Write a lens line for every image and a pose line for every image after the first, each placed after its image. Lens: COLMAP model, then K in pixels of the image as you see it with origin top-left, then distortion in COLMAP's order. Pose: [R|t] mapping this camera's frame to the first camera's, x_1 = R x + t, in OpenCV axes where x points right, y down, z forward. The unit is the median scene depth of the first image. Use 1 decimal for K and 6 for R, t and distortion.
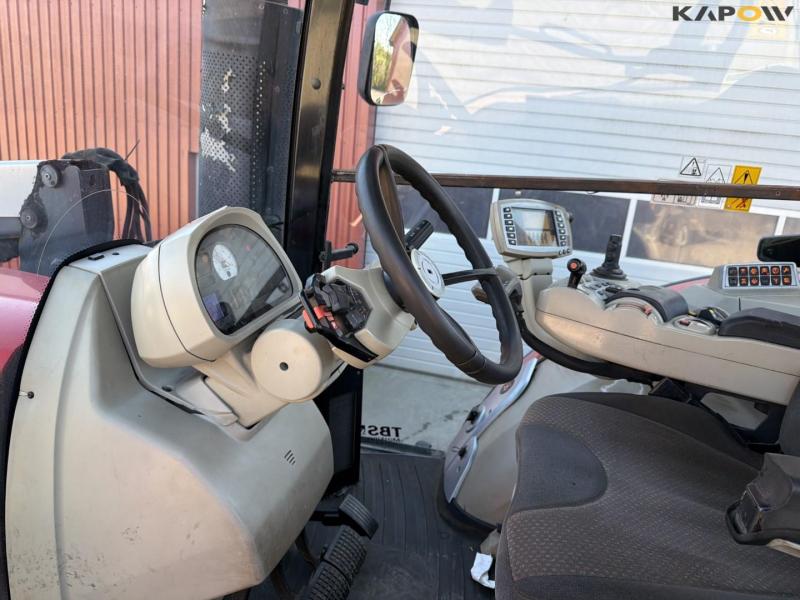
lens RADIAL K [[565.6, 0, 400.0], [0, 565.6, 300.0], [0, 0, 1]] dist [0.049692, -0.058415]
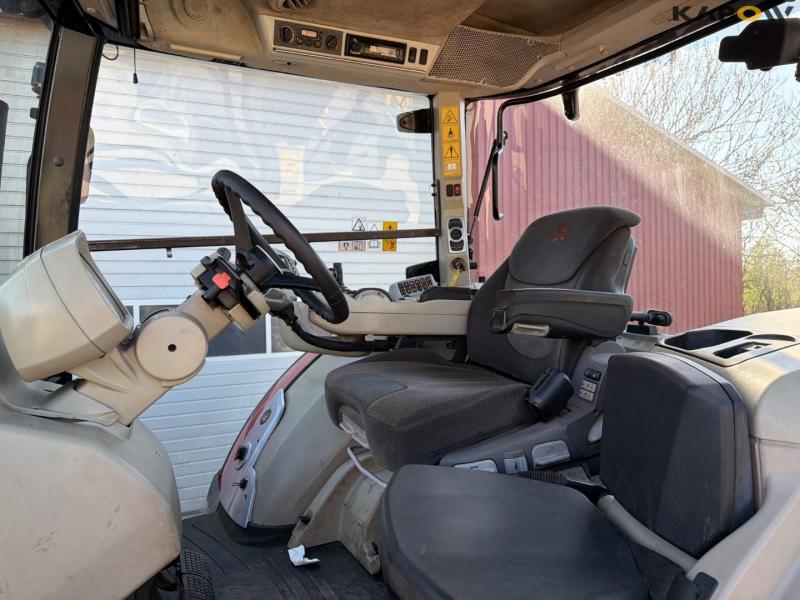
lens RADIAL K [[565.6, 0, 400.0], [0, 565.6, 300.0], [0, 0, 1]] dist [0.049692, -0.058415]
pose [[0.777016, -0.129190, 0.616081, -0.511676], [0.263083, 0.955786, -0.131381, 0.279710], [-0.571868, 0.264165, 0.776649, -0.209332]]
